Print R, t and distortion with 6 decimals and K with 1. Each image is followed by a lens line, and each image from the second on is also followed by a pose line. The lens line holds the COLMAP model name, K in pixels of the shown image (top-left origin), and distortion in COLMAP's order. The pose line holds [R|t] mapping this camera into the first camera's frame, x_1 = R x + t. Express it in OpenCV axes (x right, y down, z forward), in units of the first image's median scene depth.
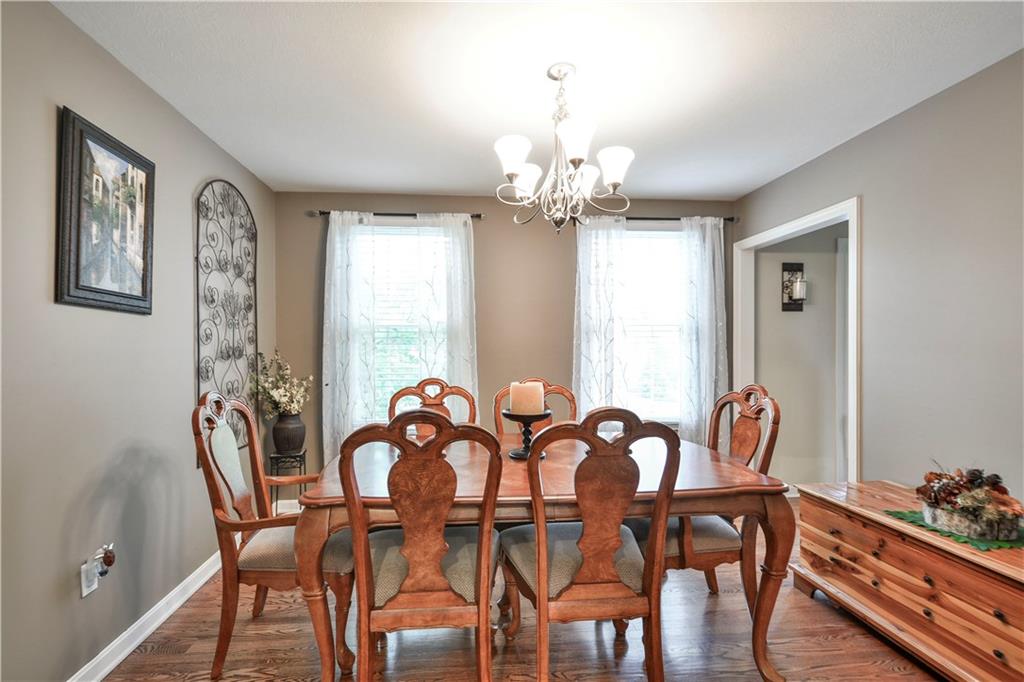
lens RADIAL K [[471.2, 0, 515.7], [0, 471.2, 347.2], [0, 0, 1]] dist [-0.005761, -0.000722]
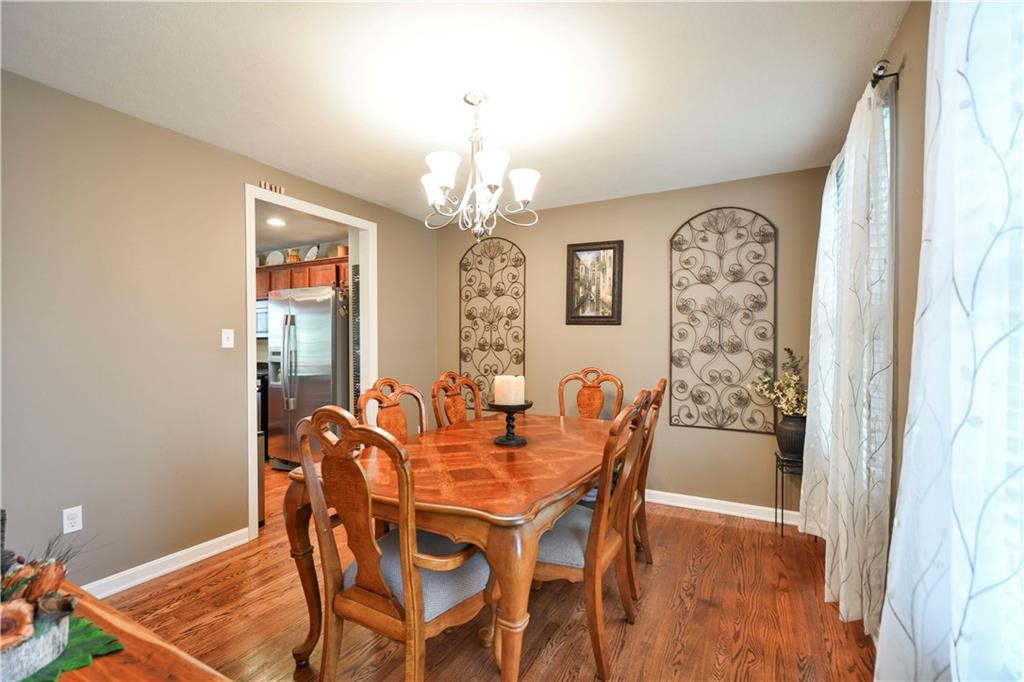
lens RADIAL K [[471.2, 0, 515.7], [0, 471.2, 347.2], [0, 0, 1]] dist [-0.005761, -0.000722]
pose [[-0.570357, 0.003441, -0.821390, 1.021362], [-0.002035, 0.999982, 0.005602, 0.008919], [0.821395, 0.004867, -0.570339, 1.838186]]
